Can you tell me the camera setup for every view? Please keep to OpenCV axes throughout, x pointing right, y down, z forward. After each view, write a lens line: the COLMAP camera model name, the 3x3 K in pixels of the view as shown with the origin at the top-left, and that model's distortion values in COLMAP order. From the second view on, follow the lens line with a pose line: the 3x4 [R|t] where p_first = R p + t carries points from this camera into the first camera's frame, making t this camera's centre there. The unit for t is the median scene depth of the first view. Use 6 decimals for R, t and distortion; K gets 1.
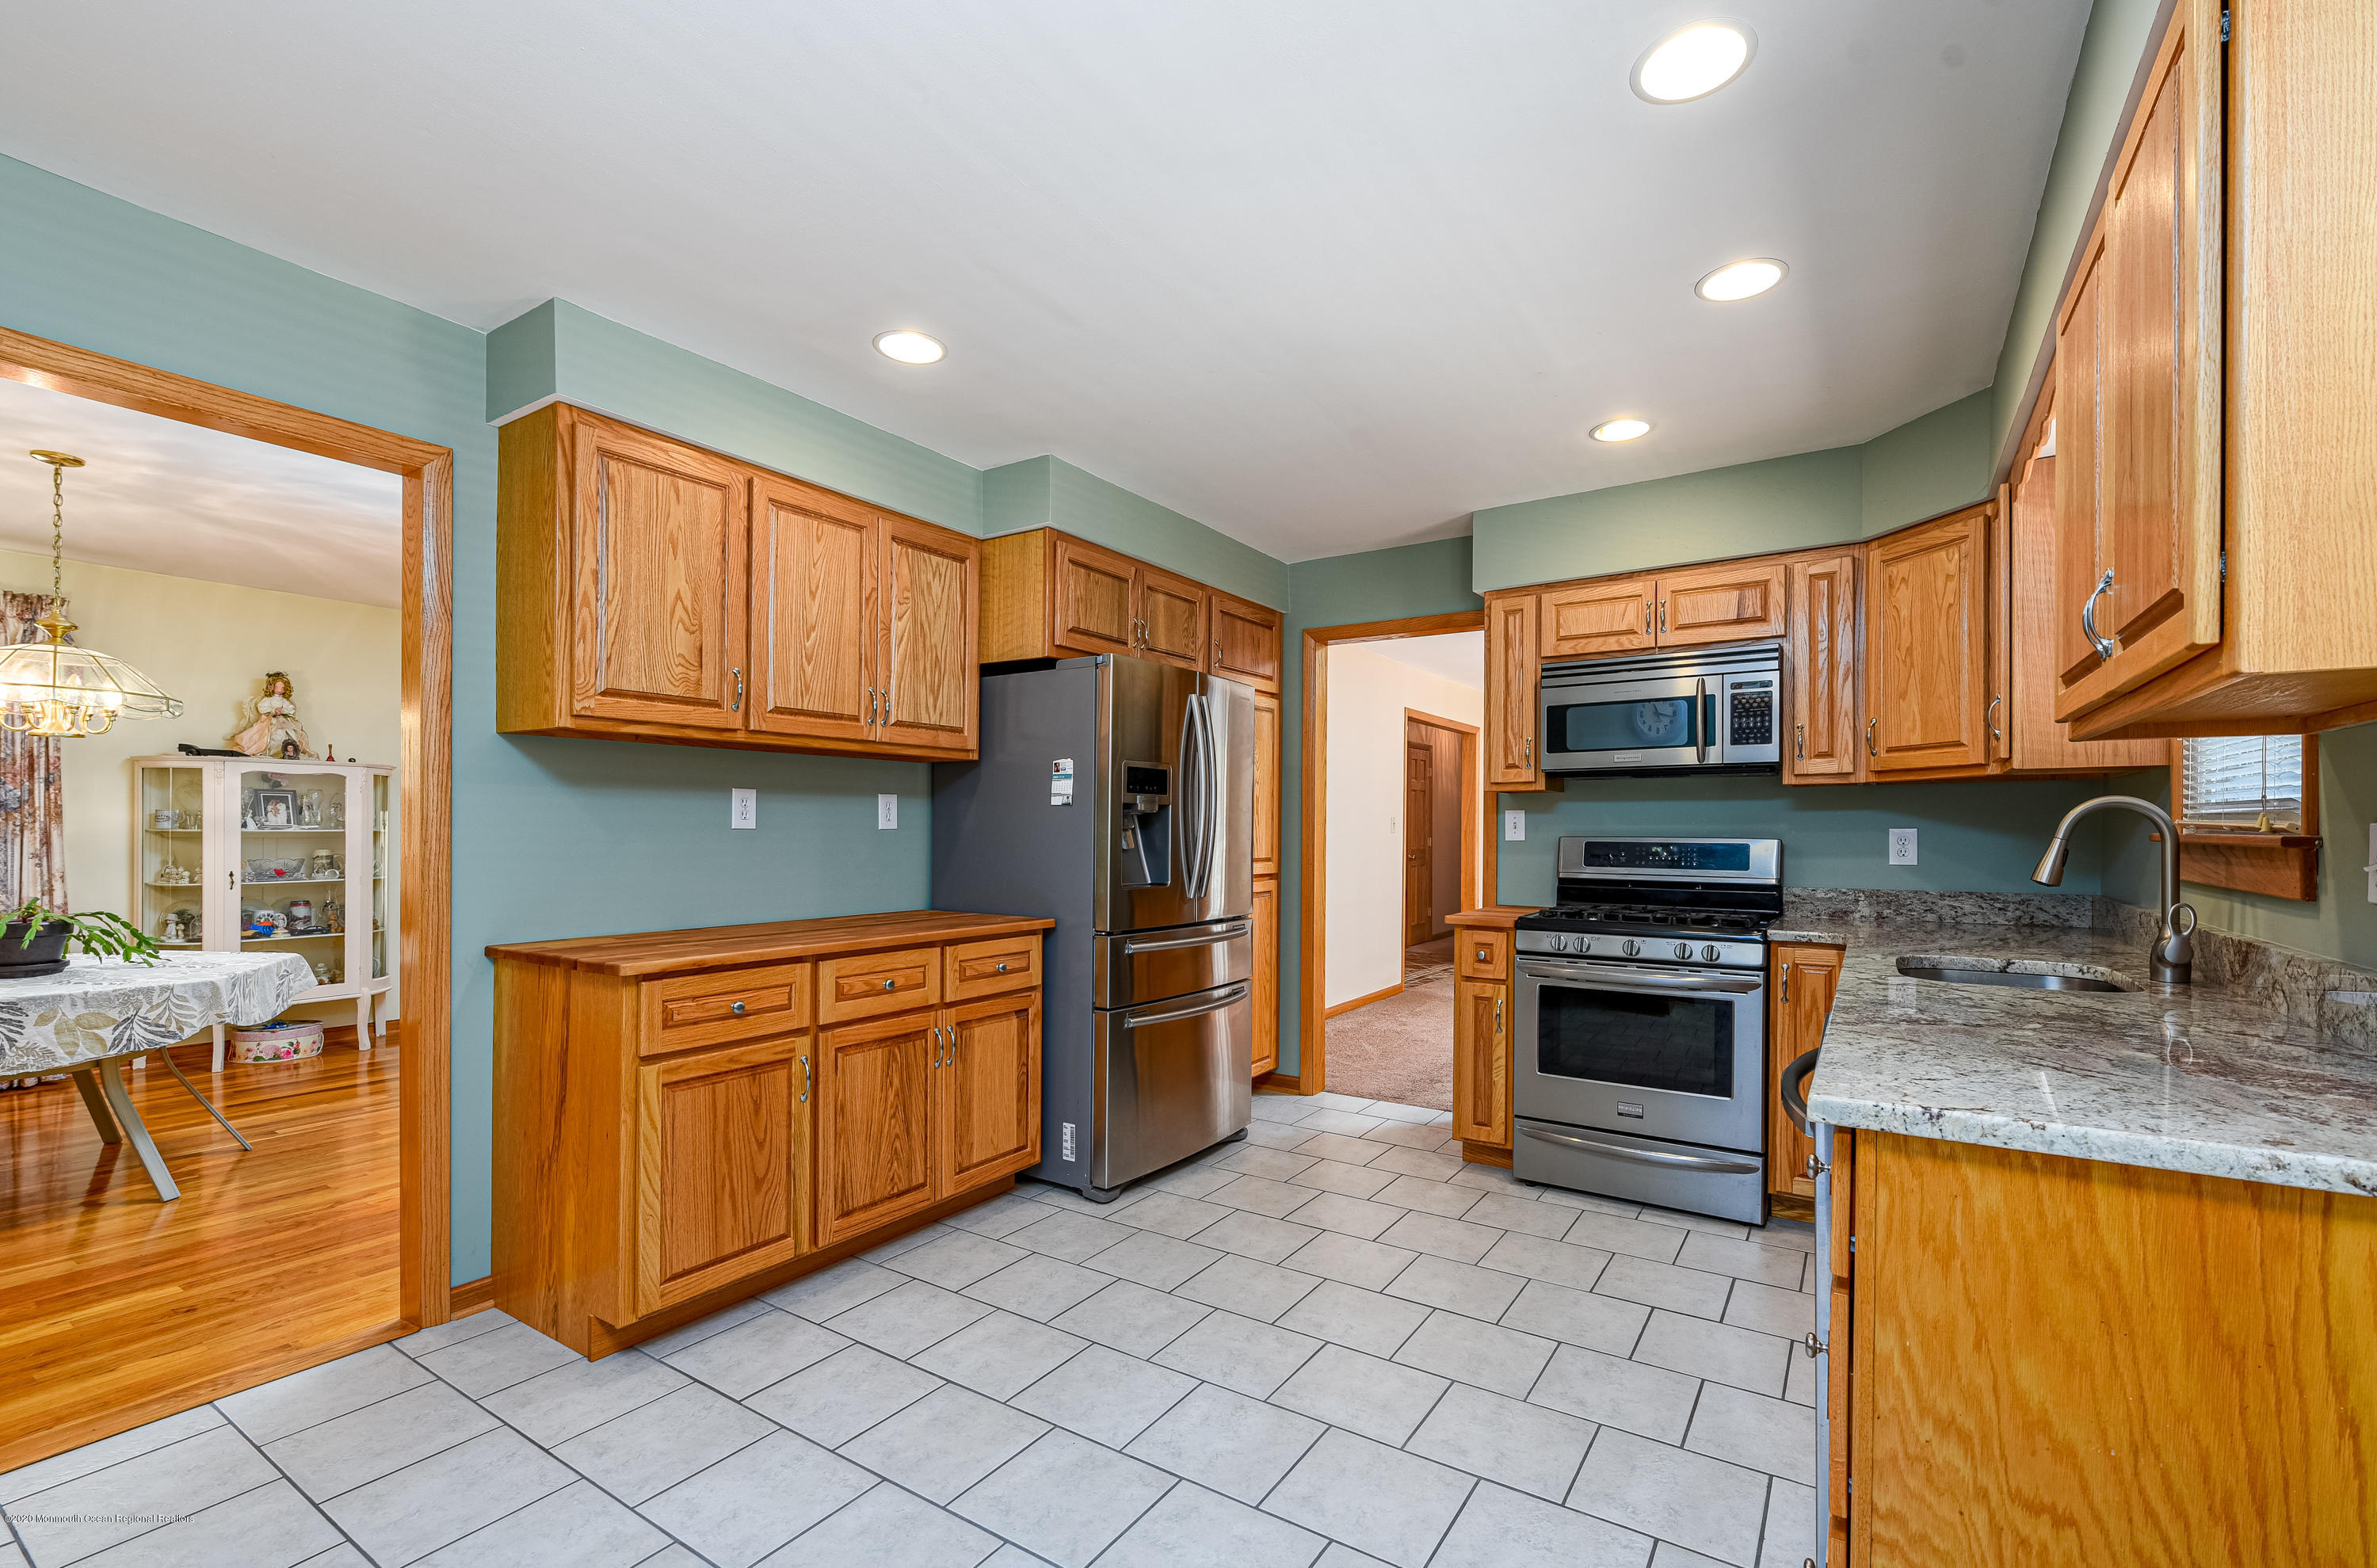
lens RADIAL K [[1020.4, 0, 1217.7], [0, 1020.4, 836.9], [0, 0, 1]] dist [0.000138, -0.000391]
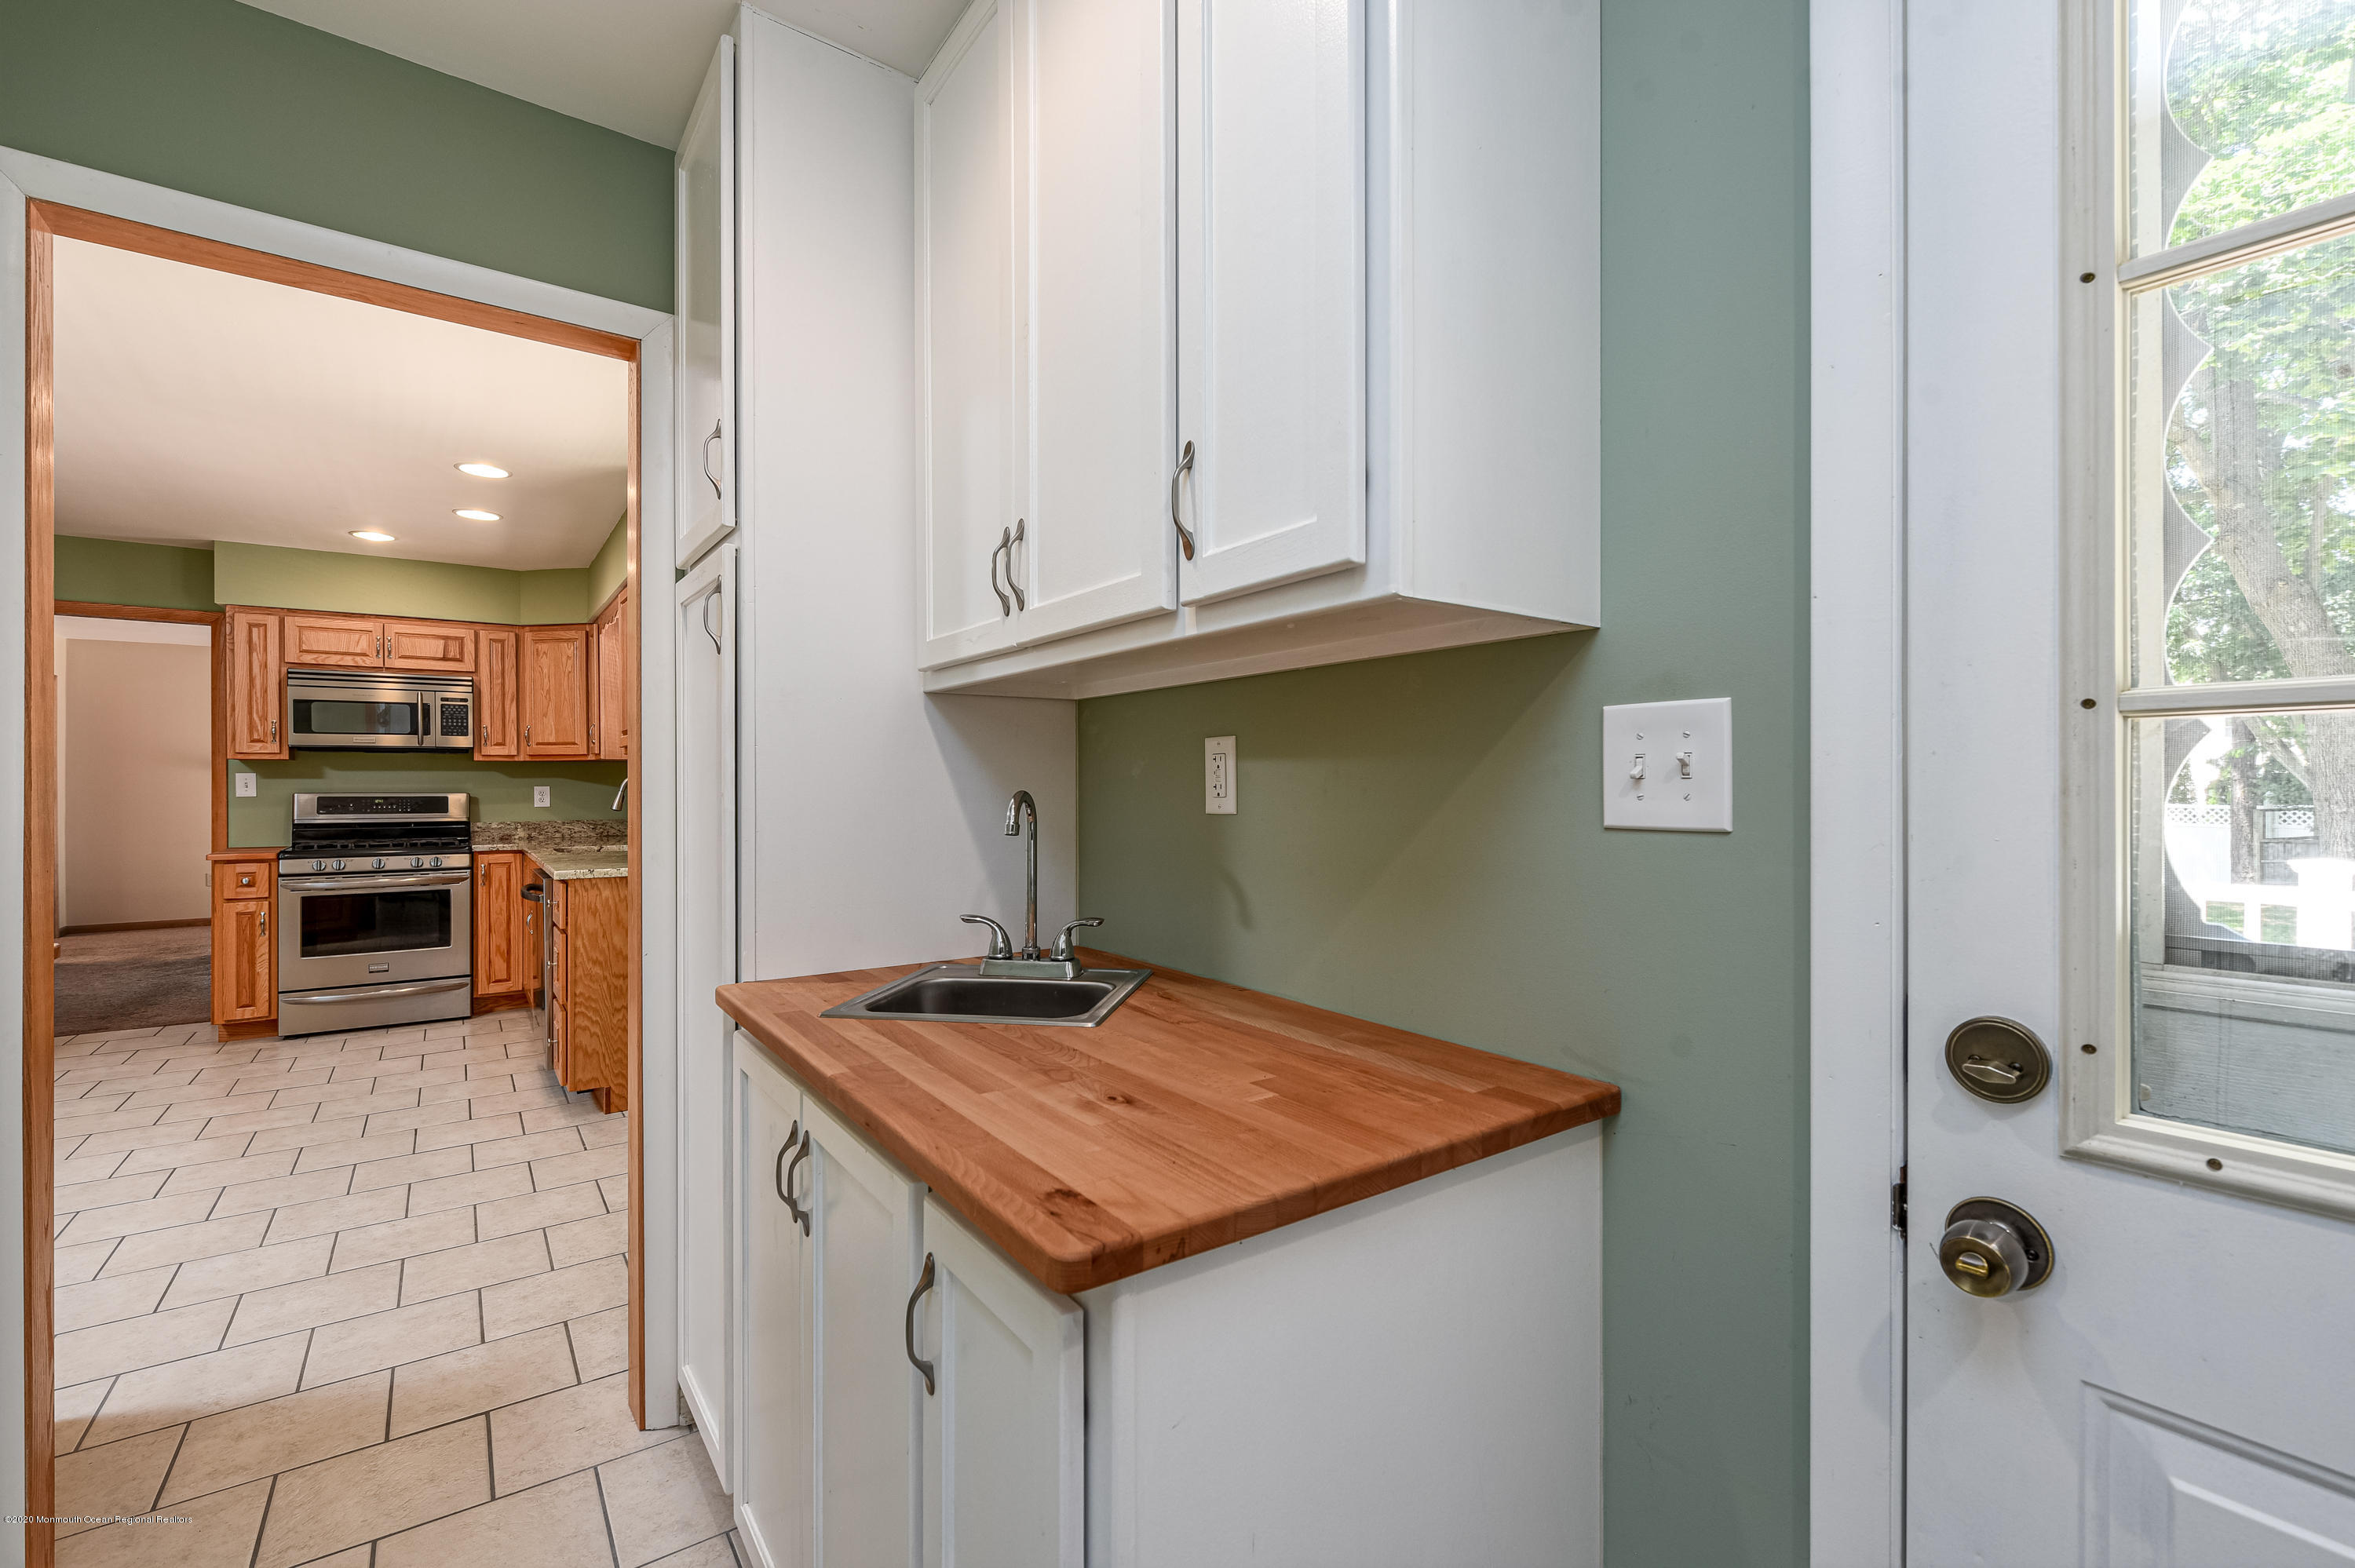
lens RADIAL K [[1010.8, 0, 1184.8], [0, 1010.8, 788.4], [0, 0, 1]] dist [0.000138, -0.000391]
pose [[0.359950, -0.006298, 0.932950, -0.583394], [0.008603, 0.999957, 0.003431, -0.001206], [-0.932932, 0.006791, 0.359989, -0.696299]]
